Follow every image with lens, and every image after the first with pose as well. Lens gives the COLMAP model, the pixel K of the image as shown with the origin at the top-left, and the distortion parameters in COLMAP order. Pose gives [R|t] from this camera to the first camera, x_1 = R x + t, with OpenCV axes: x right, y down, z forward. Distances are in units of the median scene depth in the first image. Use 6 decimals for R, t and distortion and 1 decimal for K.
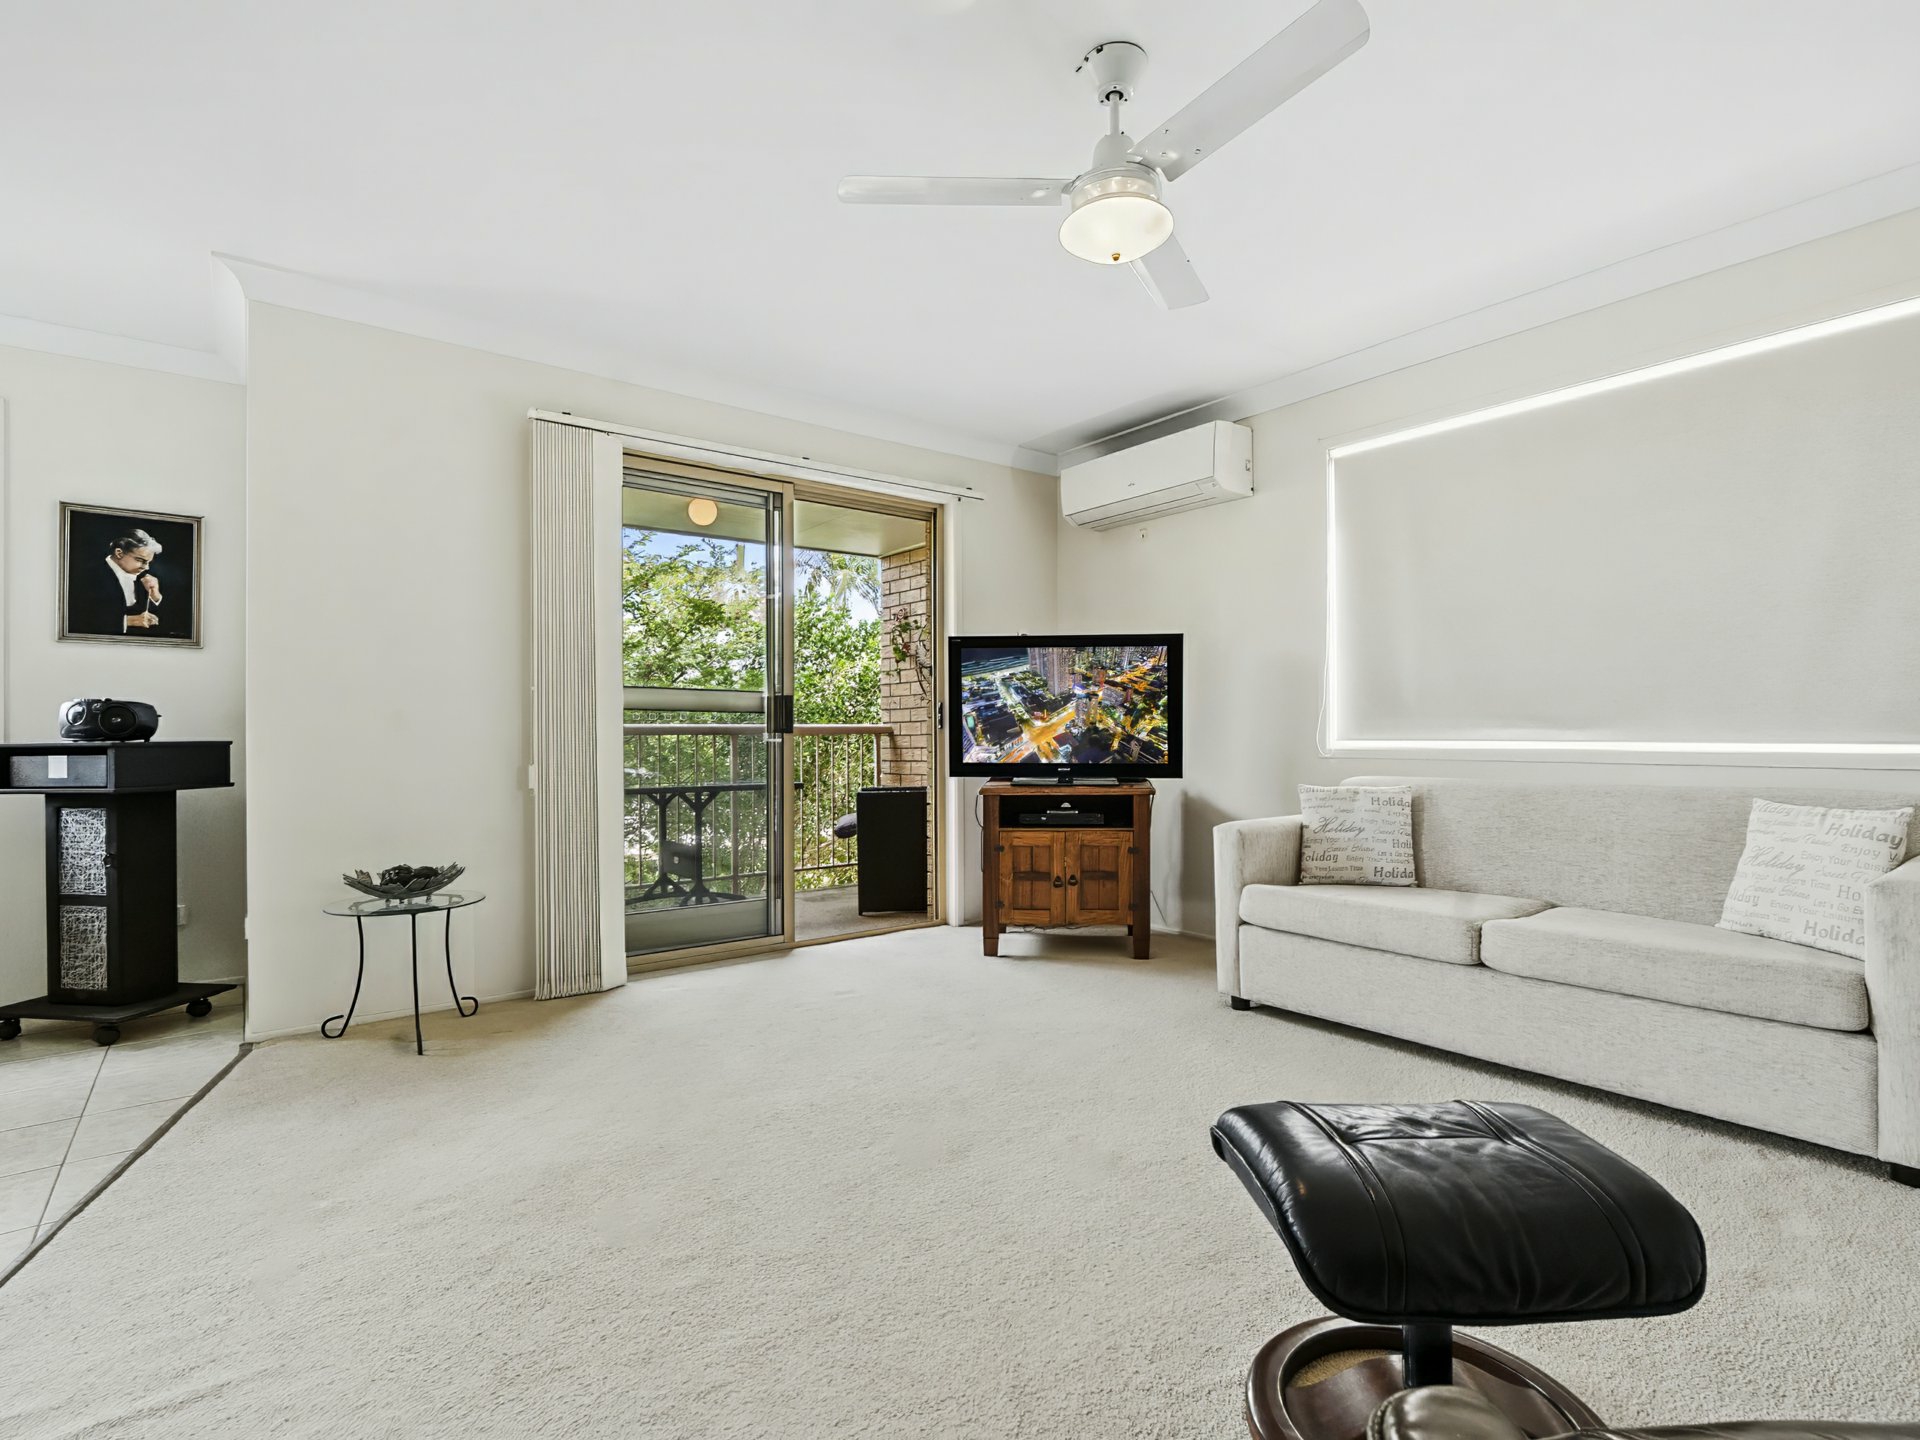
lens RADIAL K [[940.9, 0, 964.0], [0, 940.9, 728.7], [0, 0, 1]] dist [-0.001668, 0.000095]
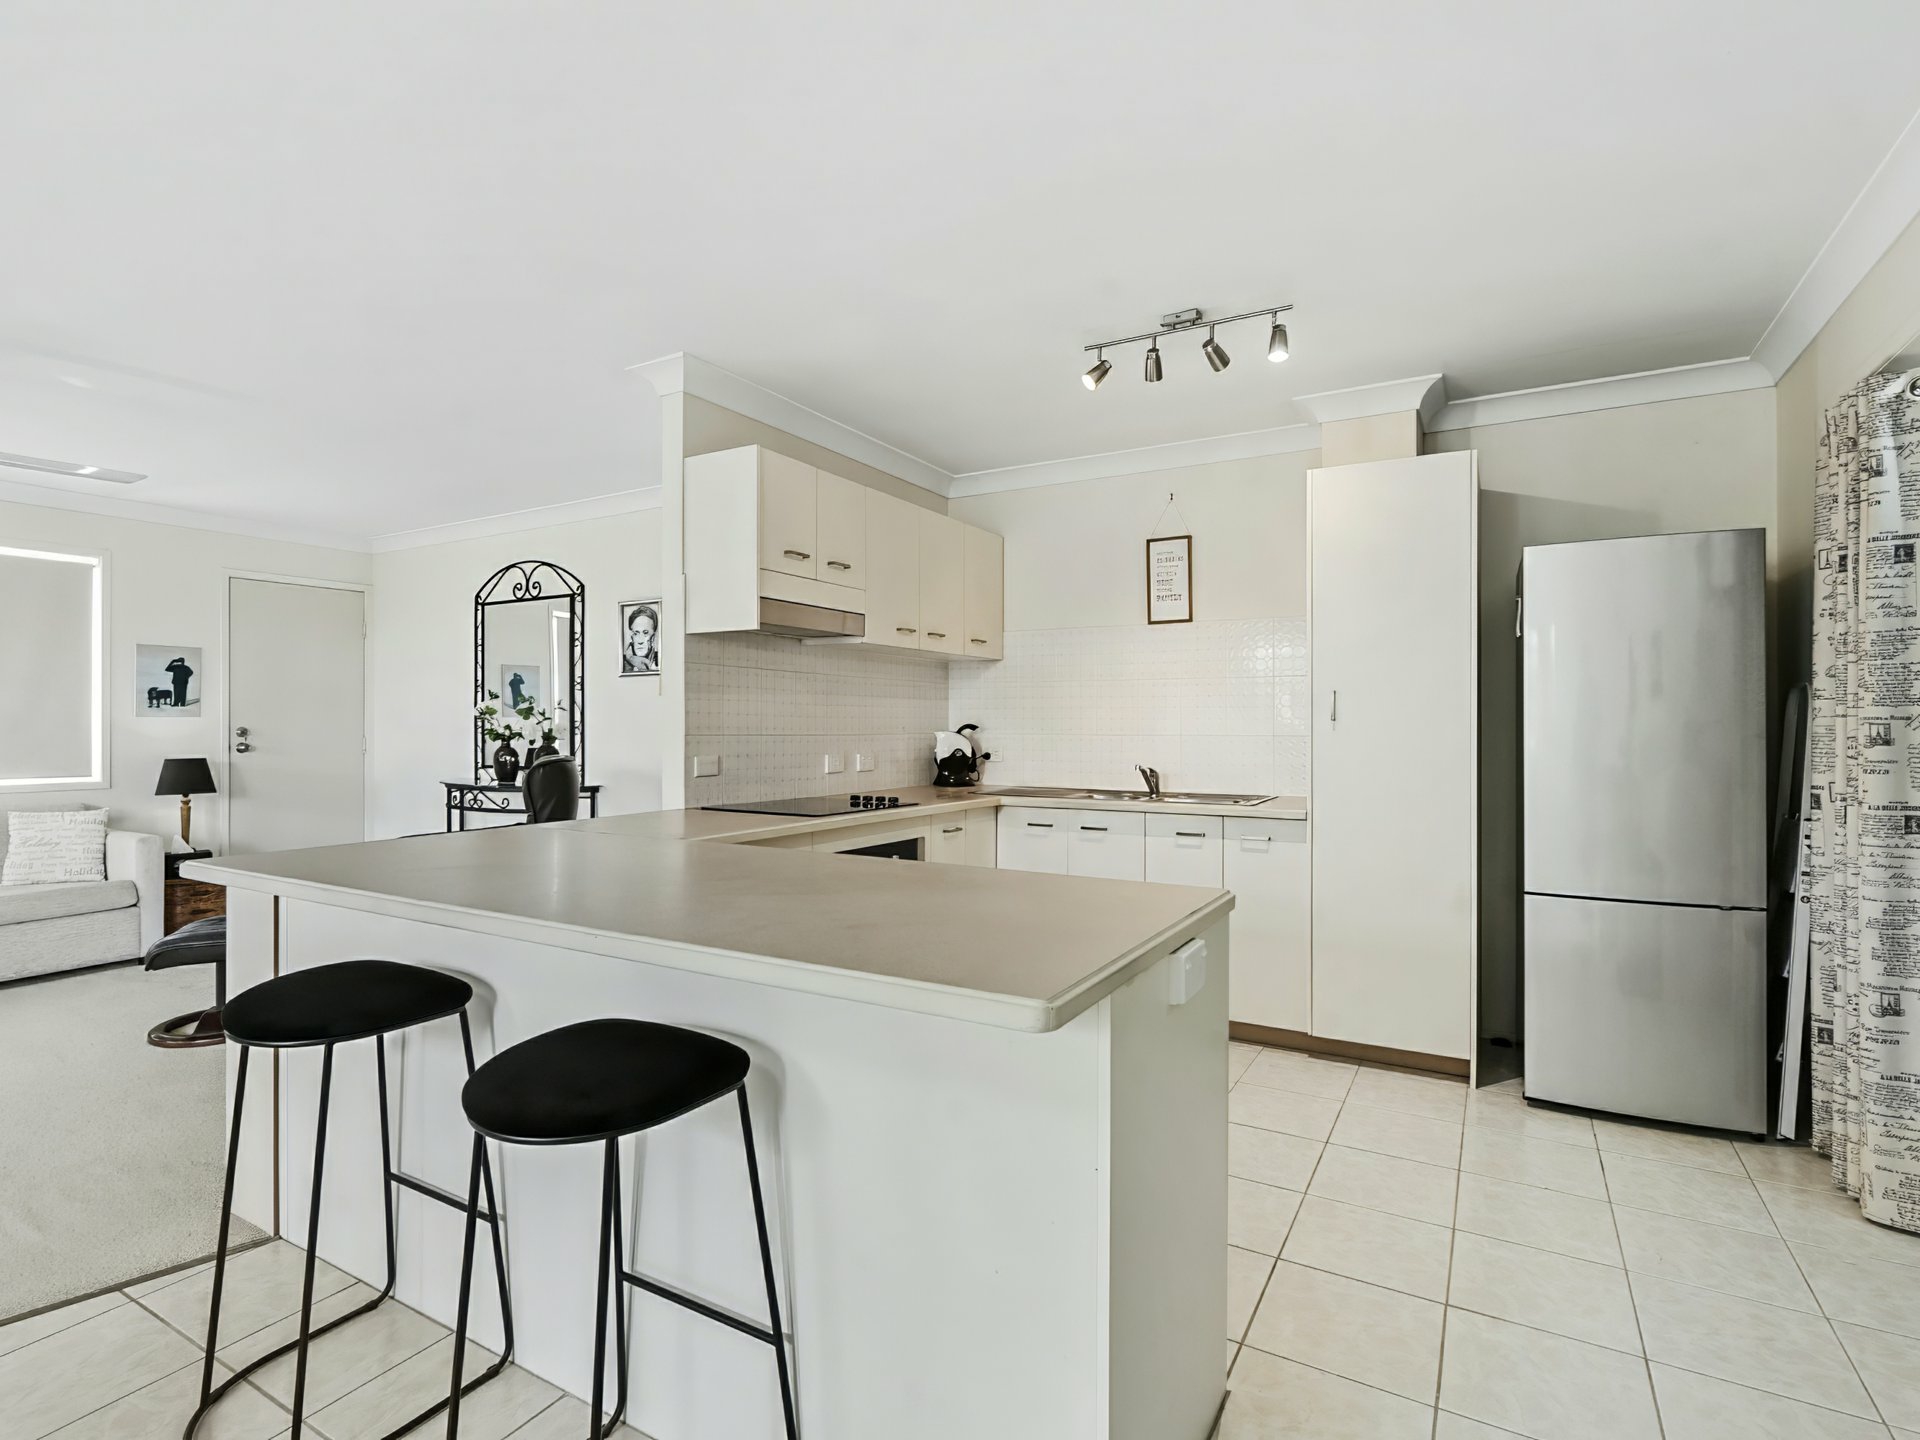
lens RADIAL K [[946.6, 0, 945.3], [0, 946.6, 723.3], [0, 0, 1]] dist [-0.003609, 0.000209]
pose [[-0.369773, 0.007765, 0.929090, -1.171648], [0.000069, 0.999965, -0.008329, -0.062411], [-0.929122, -0.003016, -0.369761, 0.002309]]
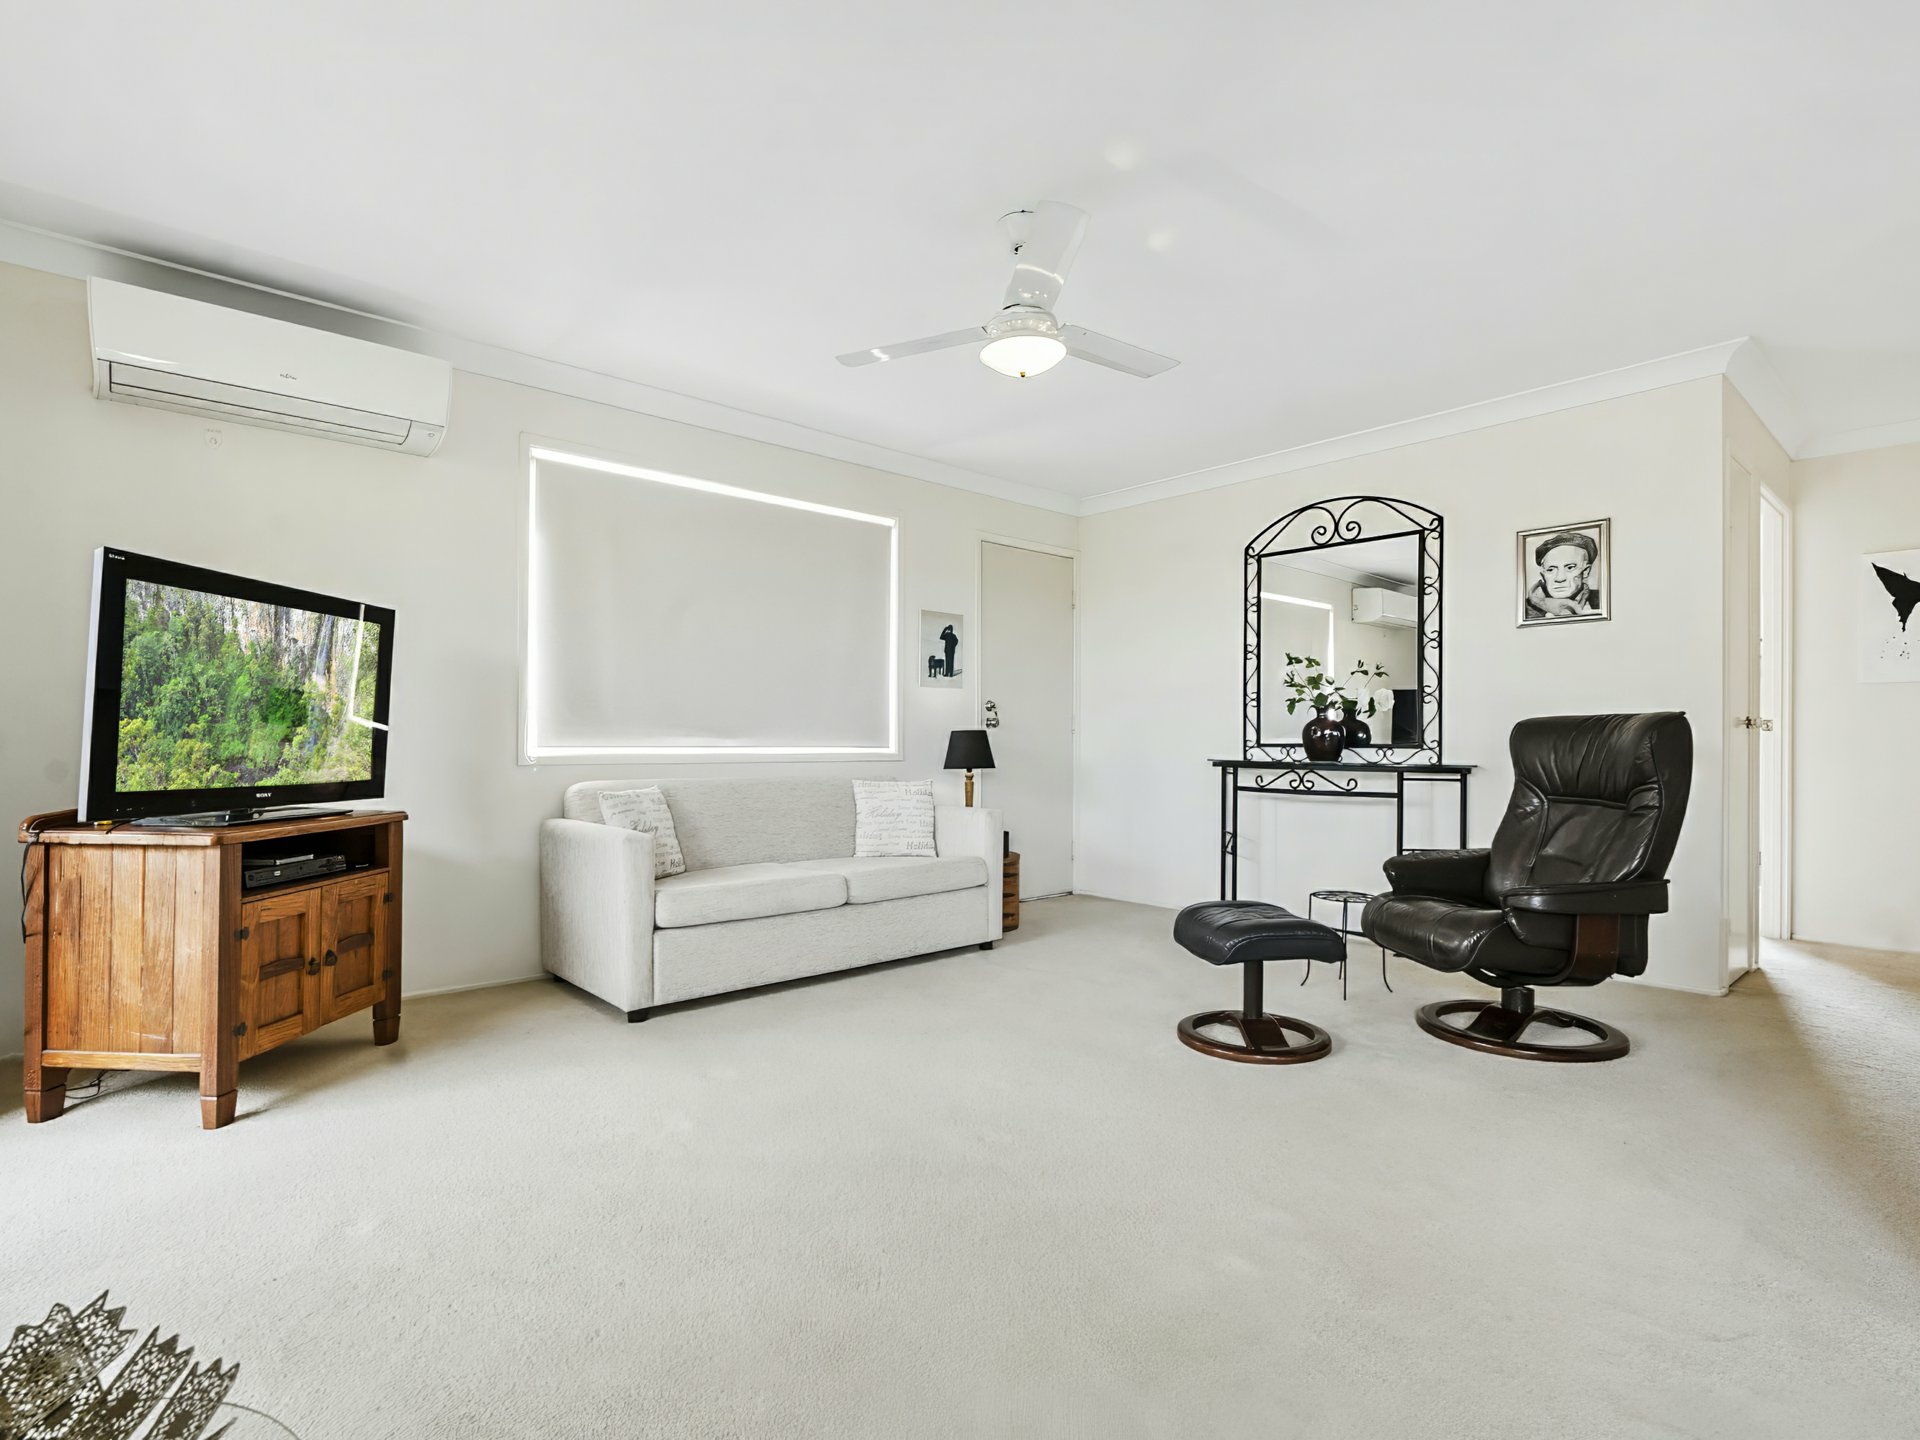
lens RADIAL K [[946.6, 0, 952.5], [0, 946.6, 738.4], [0, 0, 1]] dist [0.000869, 0.000215]
pose [[-0.064771, 0.007391, 0.997873, -0.703925], [-0.008613, 0.999931, -0.007965, 0.008211], [-0.997863, -0.009110, -0.064703, 0.727416]]
